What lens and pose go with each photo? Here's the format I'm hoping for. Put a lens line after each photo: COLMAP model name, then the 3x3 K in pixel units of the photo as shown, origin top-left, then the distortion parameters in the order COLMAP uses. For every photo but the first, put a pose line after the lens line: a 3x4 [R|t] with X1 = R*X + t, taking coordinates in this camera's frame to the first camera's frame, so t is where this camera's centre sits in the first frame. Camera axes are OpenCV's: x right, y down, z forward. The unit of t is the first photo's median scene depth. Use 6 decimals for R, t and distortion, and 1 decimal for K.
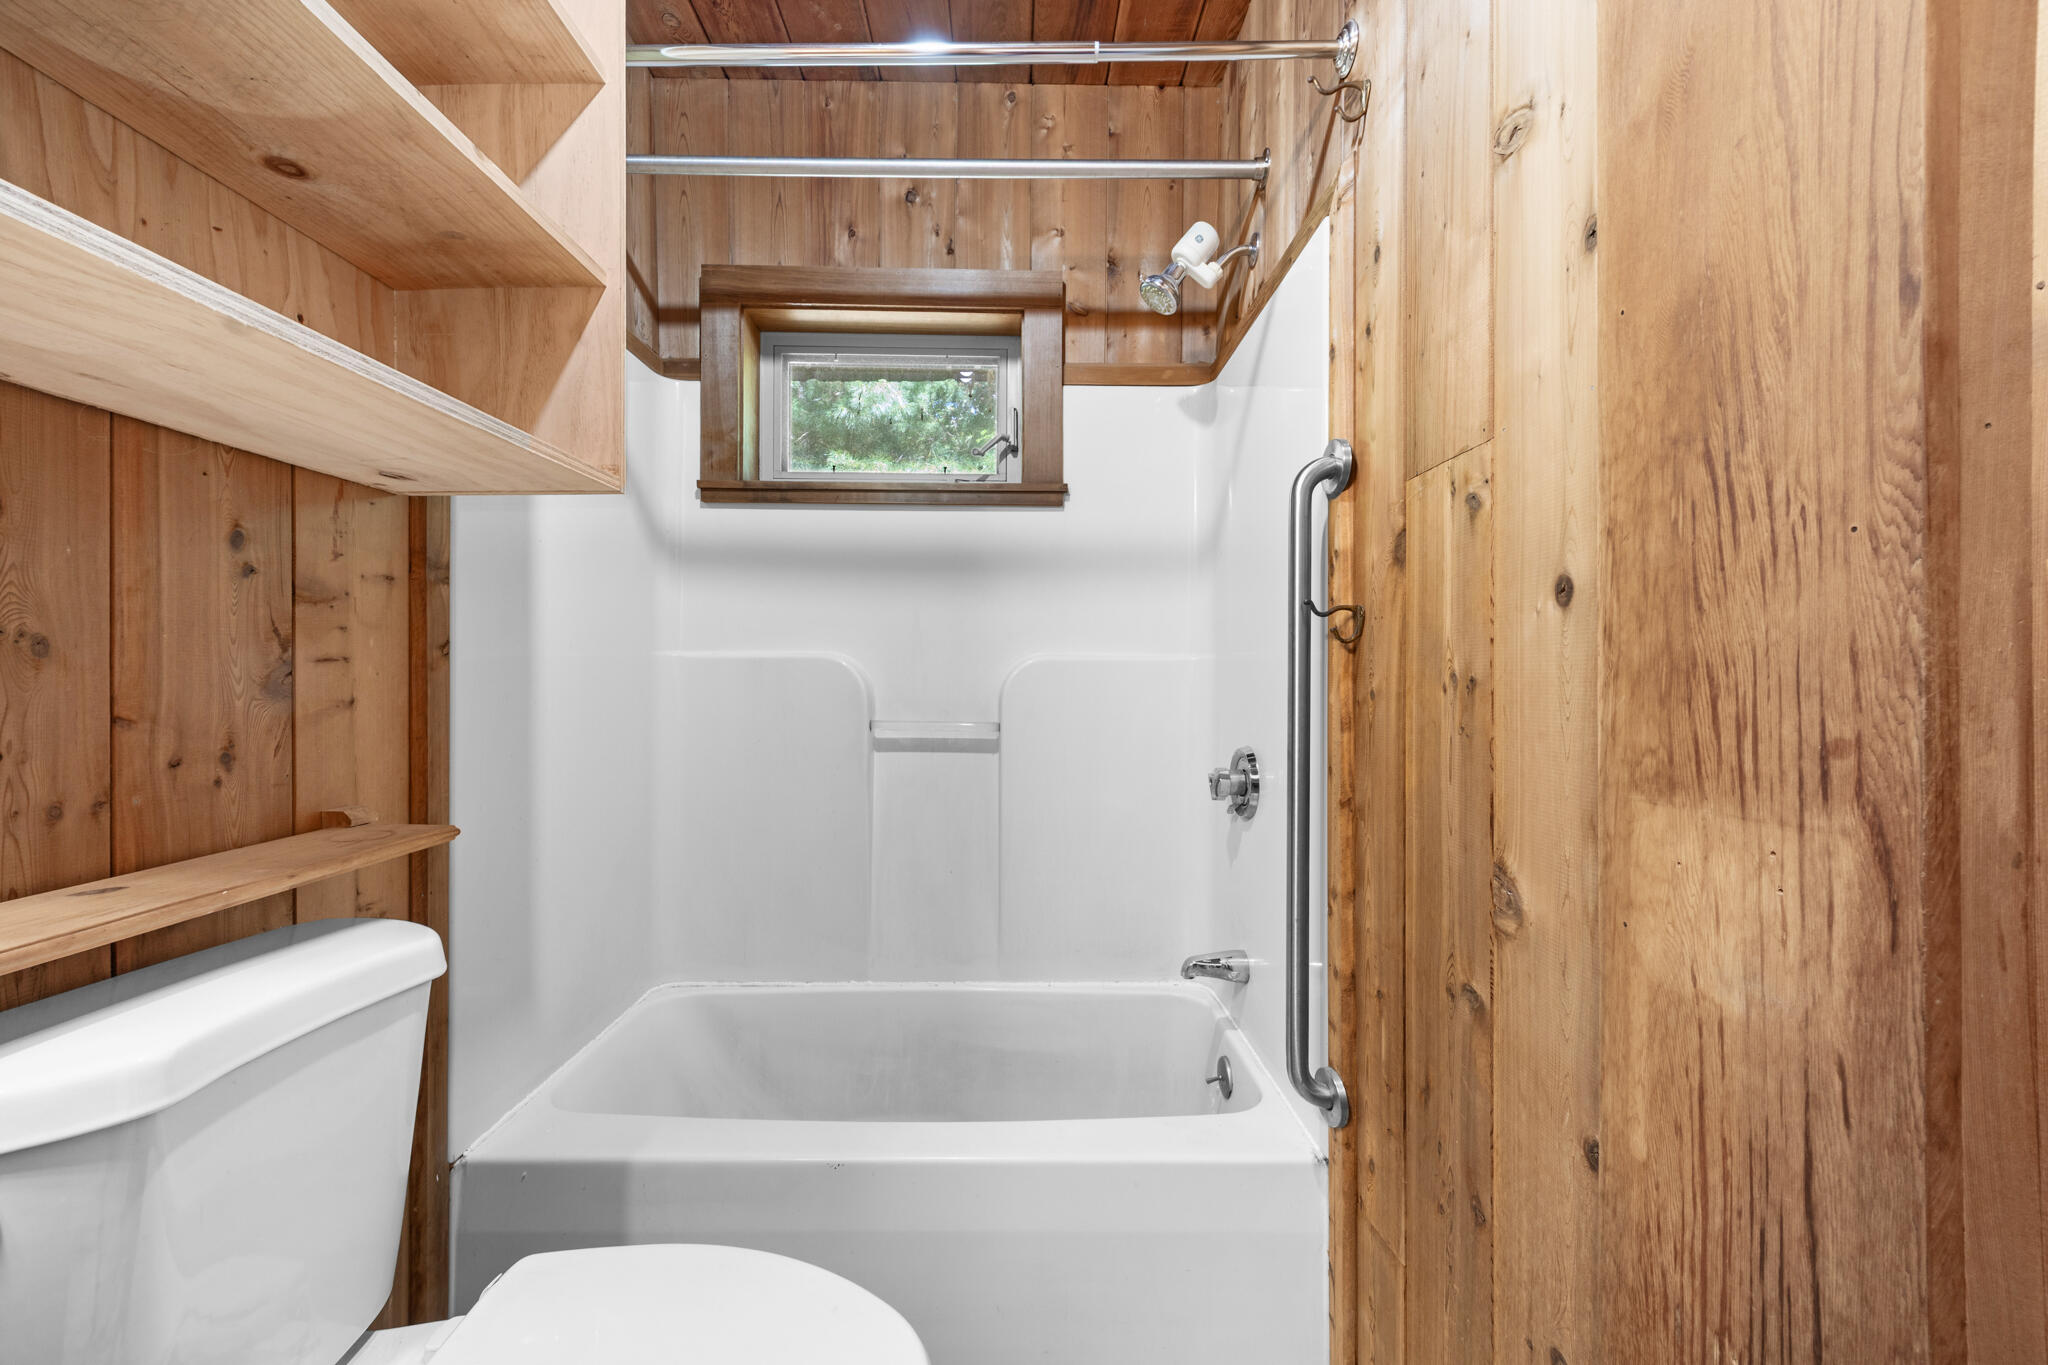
lens RADIAL K [[796.3, 0, 1032.8], [0, 796.3, 681.1], [0, 0, 1]] dist [-0.004107, 0.000808]
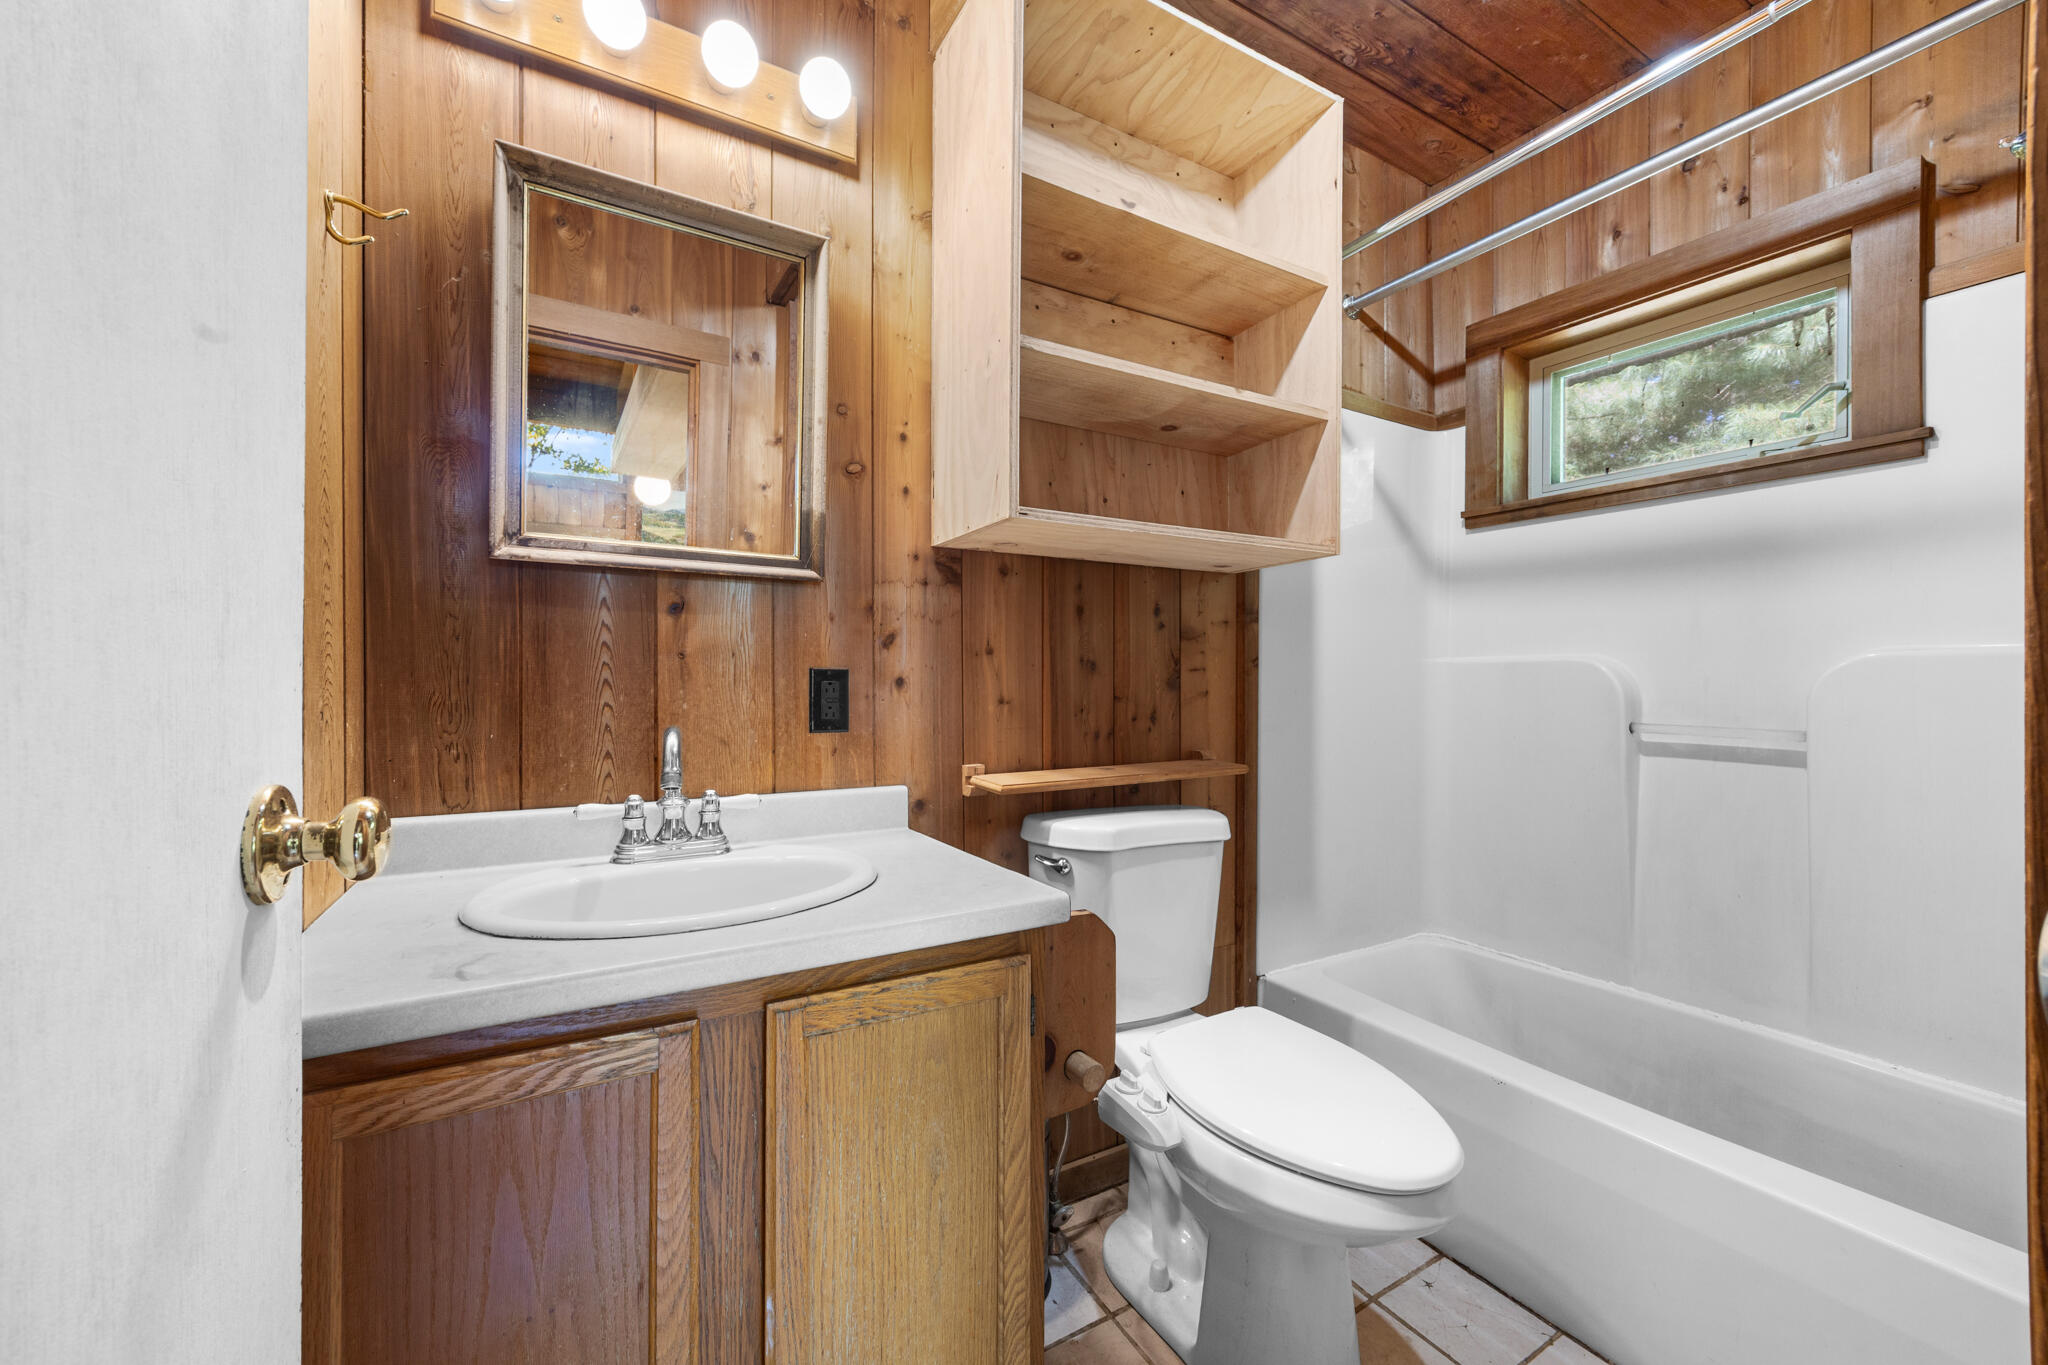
lens RADIAL K [[796.3, 0, 1023.5], [0, 796.3, 689.1], [0, 0, 1]] dist [-0.004107, 0.000808]
pose [[0.495216, 0.005455, -0.868753, 0.278589], [-0.003522, 0.999985, 0.004271, 0.006321], [0.868763, 0.000944, 0.495227, -0.143376]]
